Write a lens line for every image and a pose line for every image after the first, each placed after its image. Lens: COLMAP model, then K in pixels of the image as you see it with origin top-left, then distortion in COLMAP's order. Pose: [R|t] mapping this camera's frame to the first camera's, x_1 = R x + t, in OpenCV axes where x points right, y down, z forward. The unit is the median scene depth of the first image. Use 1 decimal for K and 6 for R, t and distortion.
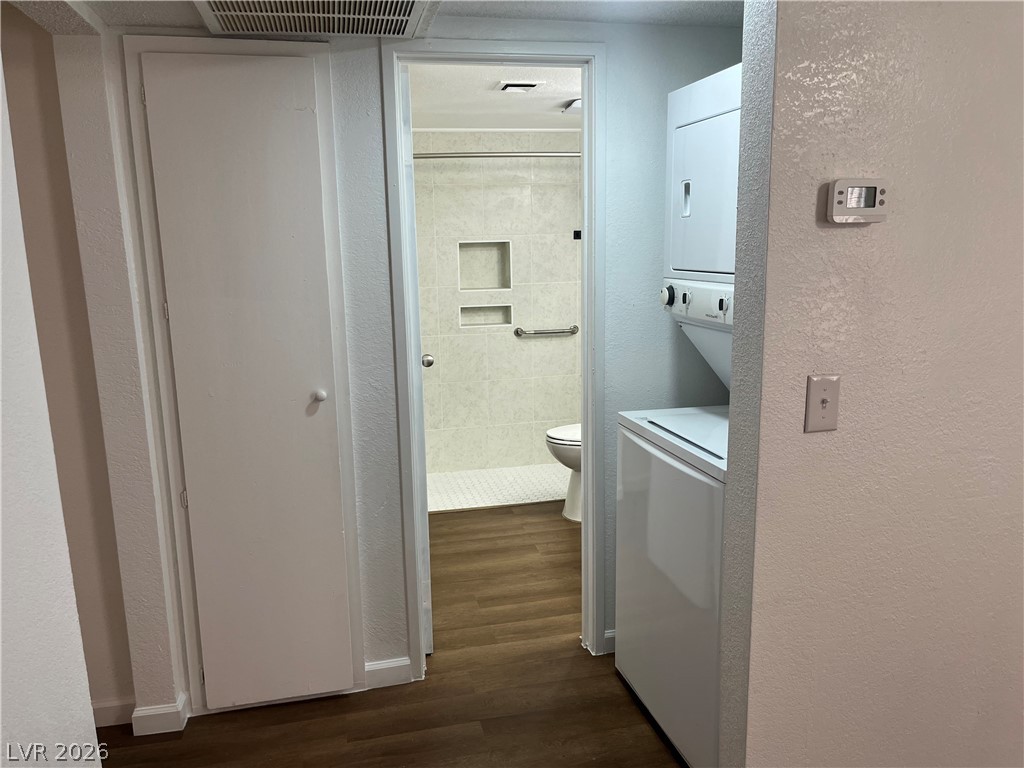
lens RADIAL K [[779.9, 0, 518.0], [0, 779.9, 386.3], [0, 0, 1]] dist [0.057569, -0.079556]
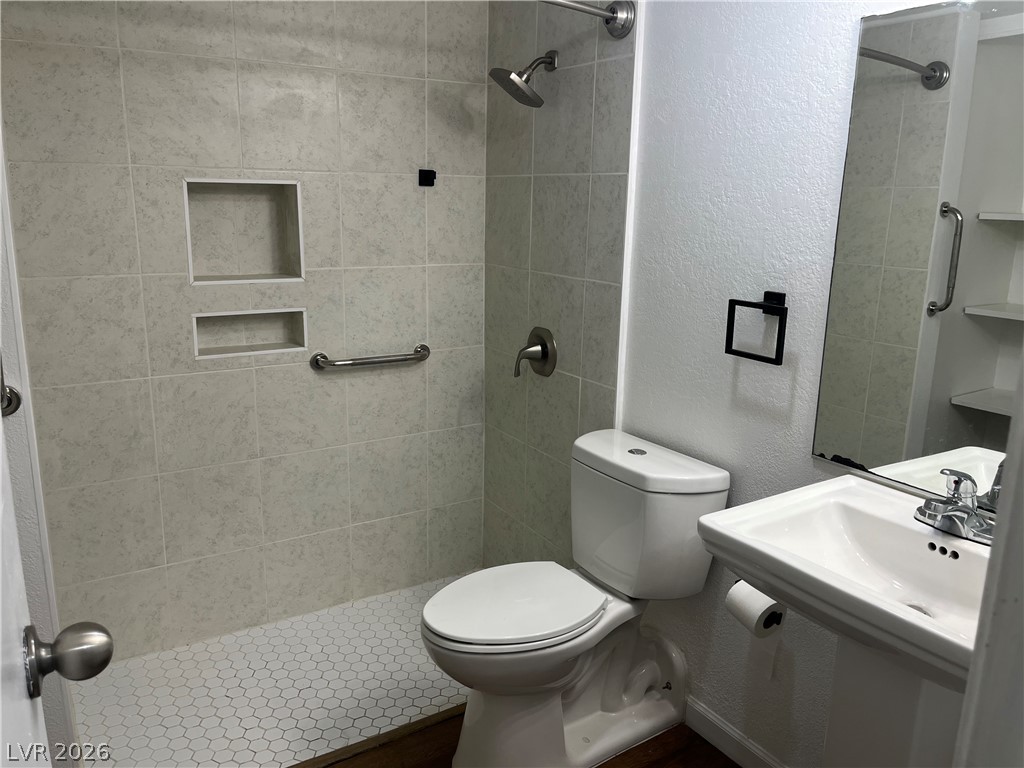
lens RADIAL K [[779.9, 0, 509.8], [0, 779.9, 374.1], [0, 0, 1]] dist [0.057569, -0.079556]
pose [[0.953007, -0.035592, 0.300849, -0.035413], [0.029200, 0.999243, 0.025716, -0.071400], [-0.301537, -0.015723, 0.953325, 0.469429]]
